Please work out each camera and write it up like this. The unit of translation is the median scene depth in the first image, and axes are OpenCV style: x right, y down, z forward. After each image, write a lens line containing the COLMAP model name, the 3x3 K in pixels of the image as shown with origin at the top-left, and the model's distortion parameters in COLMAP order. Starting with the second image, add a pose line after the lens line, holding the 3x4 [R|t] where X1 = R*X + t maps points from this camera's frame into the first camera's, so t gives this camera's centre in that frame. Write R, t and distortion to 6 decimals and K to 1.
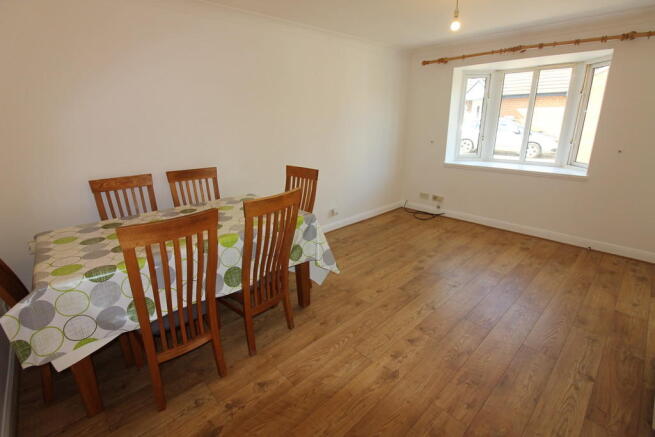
lens RADIAL K [[304.4, 0, 329.0], [0, 304.4, 217.3], [0, 0, 1]] dist [-0.004713, -0.003517]
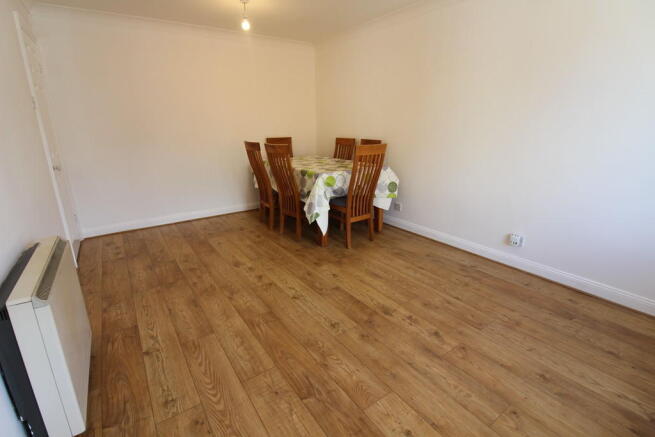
lens RADIAL K [[304.4, 0, 329.2], [0, 304.4, 216.1], [0, 0, 1]] dist [-0.004713, -0.003517]
pose [[-0.139630, 0.294072, -0.945529, 1.048377], [-0.296828, 0.898541, 0.323292, -0.245498], [0.944667, 0.325801, -0.038174, 0.957991]]
